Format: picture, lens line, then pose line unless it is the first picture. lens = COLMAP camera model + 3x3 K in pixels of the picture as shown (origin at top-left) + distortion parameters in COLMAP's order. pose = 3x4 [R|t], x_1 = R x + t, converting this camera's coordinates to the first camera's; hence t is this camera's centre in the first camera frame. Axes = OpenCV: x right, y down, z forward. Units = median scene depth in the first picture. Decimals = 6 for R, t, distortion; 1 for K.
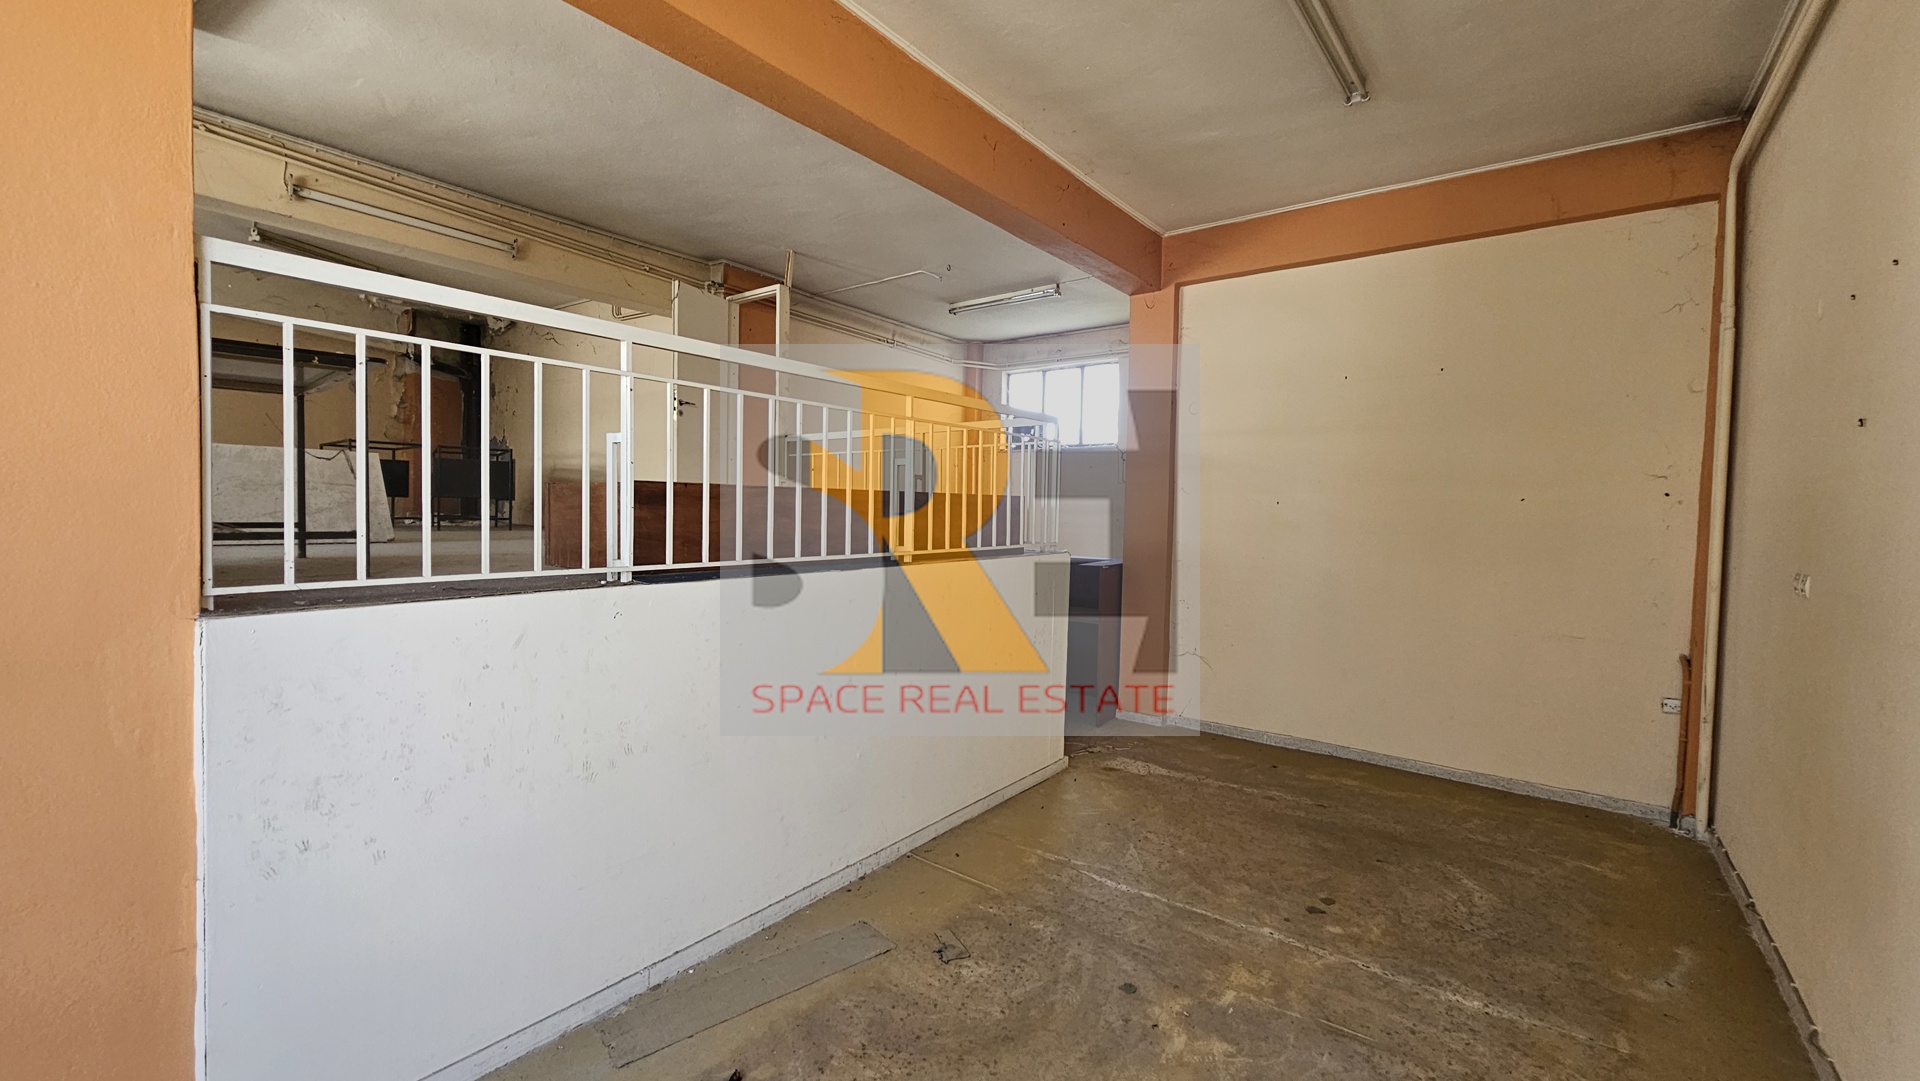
lens RADIAL K [[785.5, 0, 961.7], [0, 785.5, 535.9], [0, 0, 1]] dist [-0.002282, -0.000611]
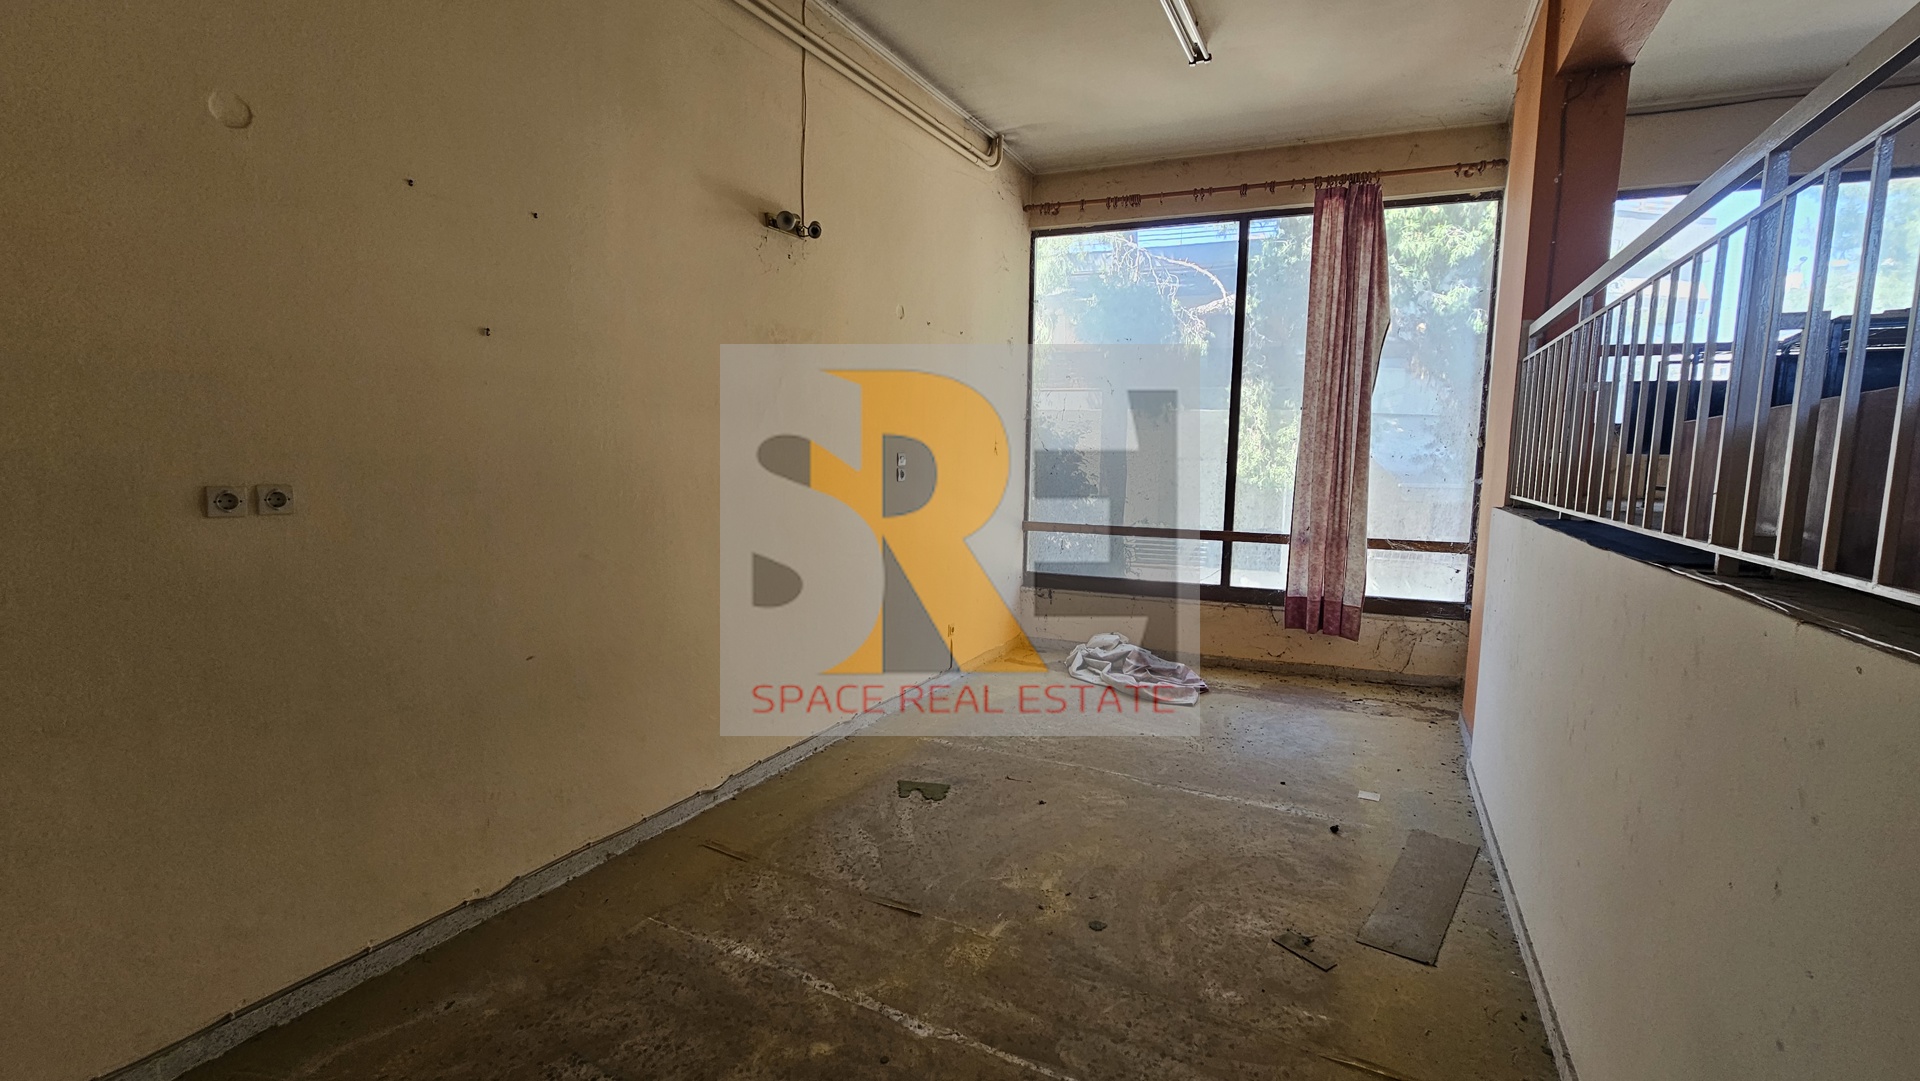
lens RADIAL K [[788.4, 0, 965.7], [0, 788.4, 533.1], [0, 0, 1]] dist [0.000122, -0.000862]
pose [[-0.986125, -0.020625, -0.164717, 0.421457], [-0.043577, 0.989616, 0.136968, -0.028406], [0.160182, 0.142246, -0.976784, 1.437770]]
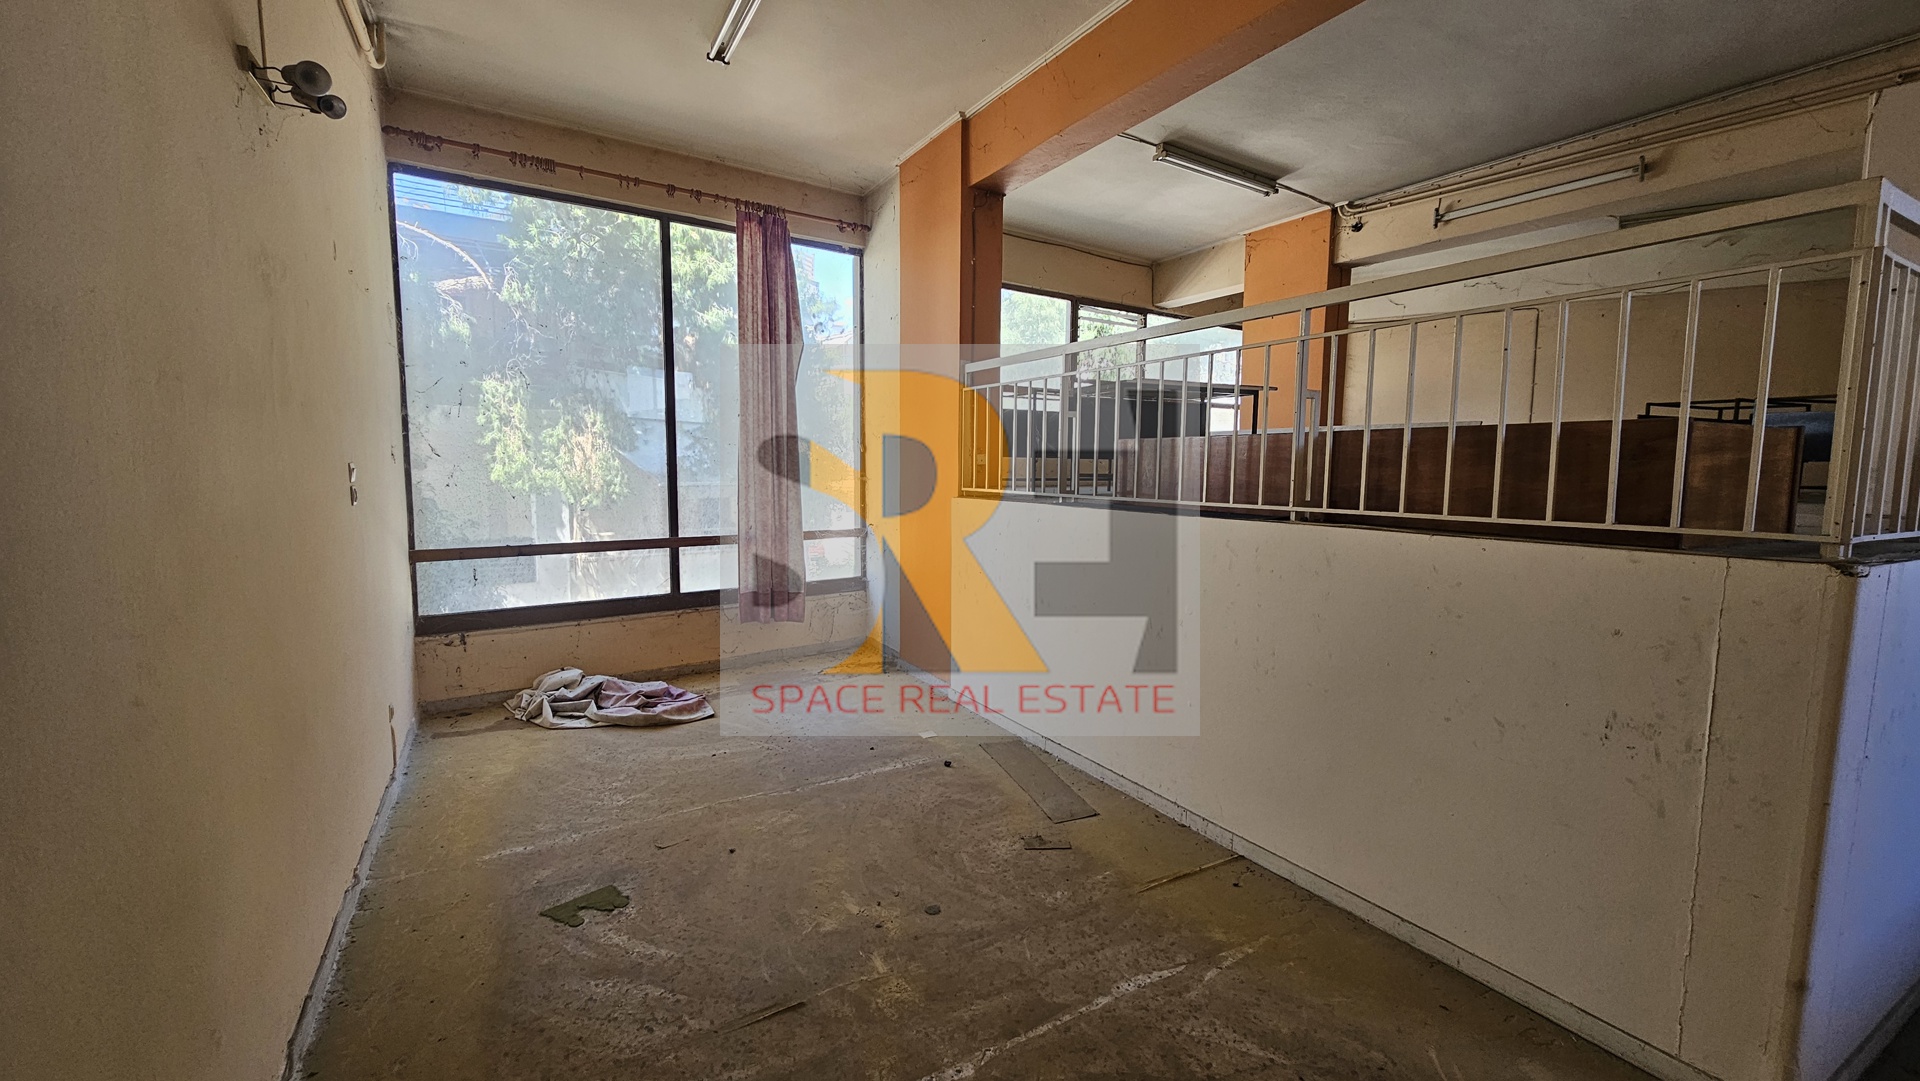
lens RADIAL K [[787.9, 0, 961.8], [0, 787.9, 535.9], [0, 0, 1]] dist [-0.000925, -0.000355]
pose [[-0.394162, 0.063601, -0.916838, 0.861413], [-0.049268, 0.994706, 0.090183, -0.007717], [0.917720, 0.080717, -0.388941, 1.077981]]
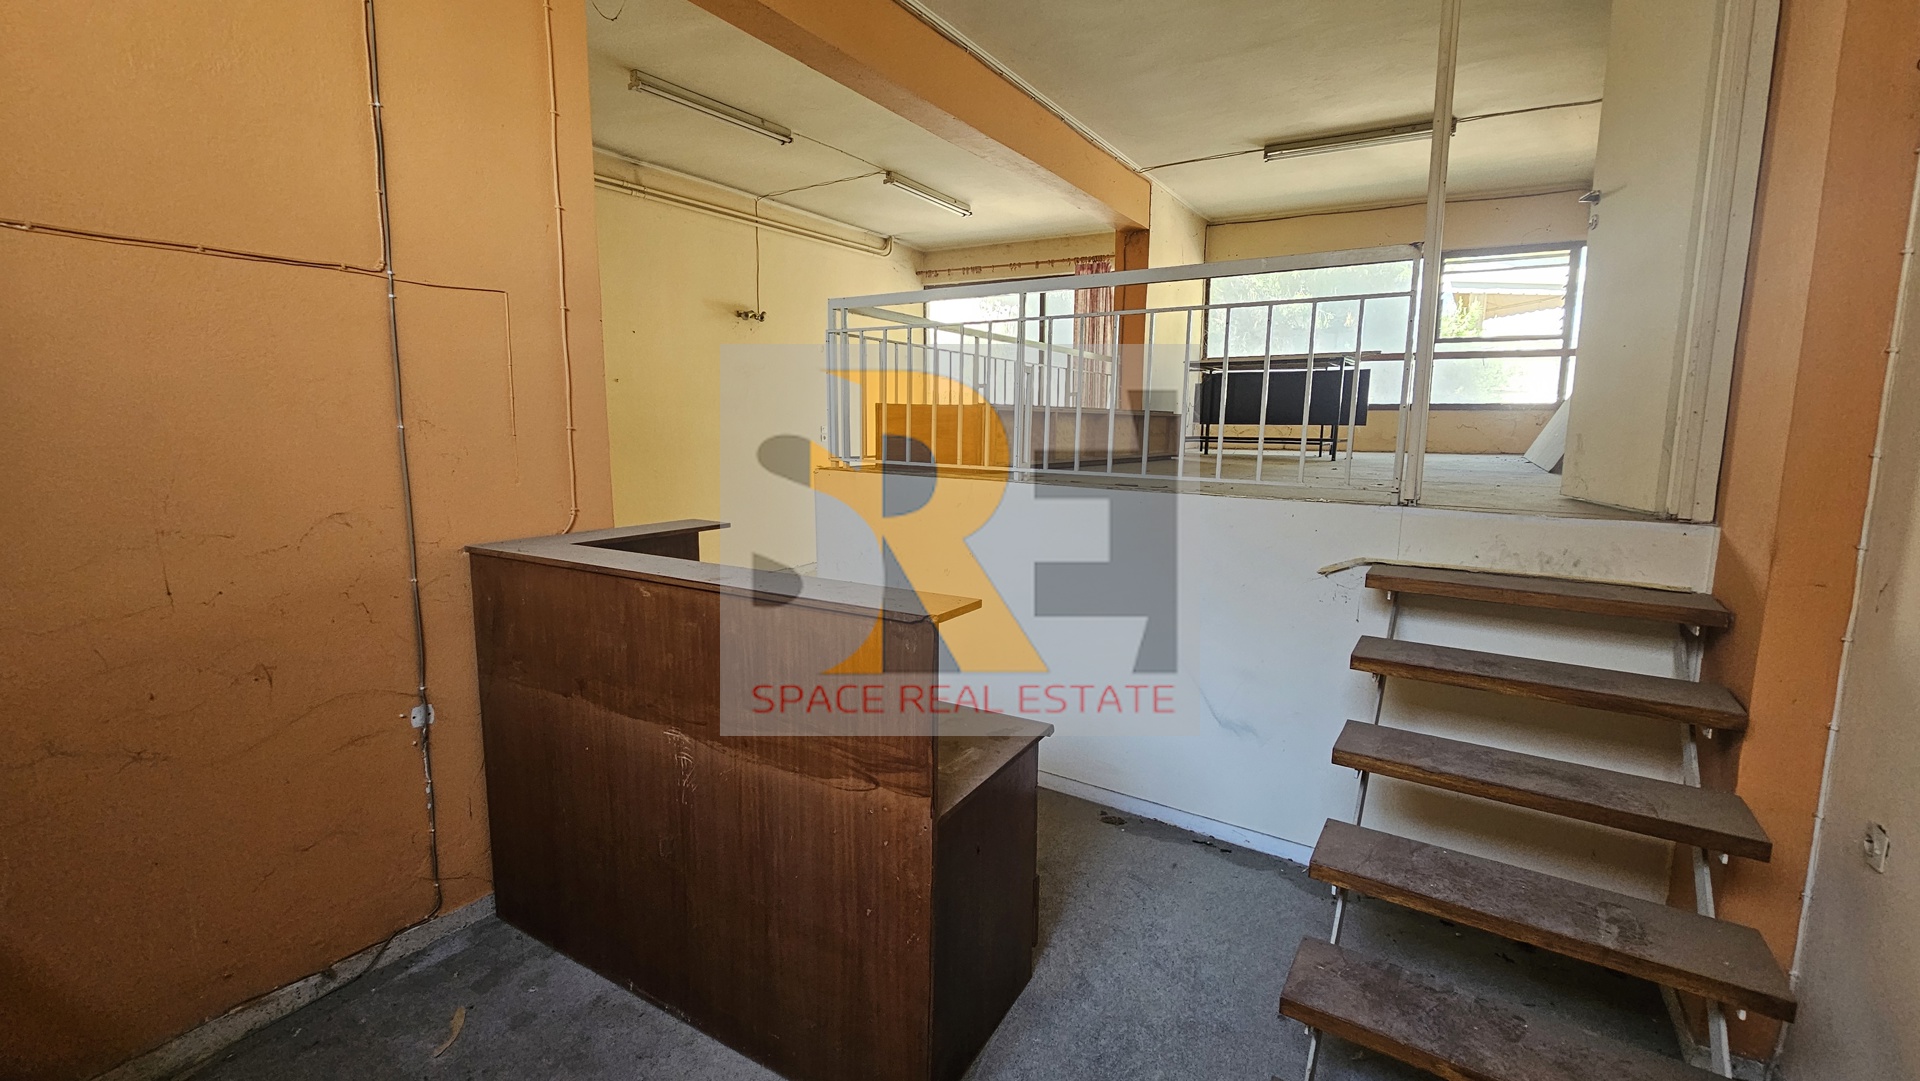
lens RADIAL K [[790.8, 0, 961.7], [0, 790.8, 525.9], [0, 0, 1]] dist [0.001269, -0.000010]
pose [[-0.996939, -0.017768, -0.076139, 0.064635], [-0.030202, 0.985762, 0.165412, -0.087215], [0.072116, 0.167205, -0.983281, 2.576222]]
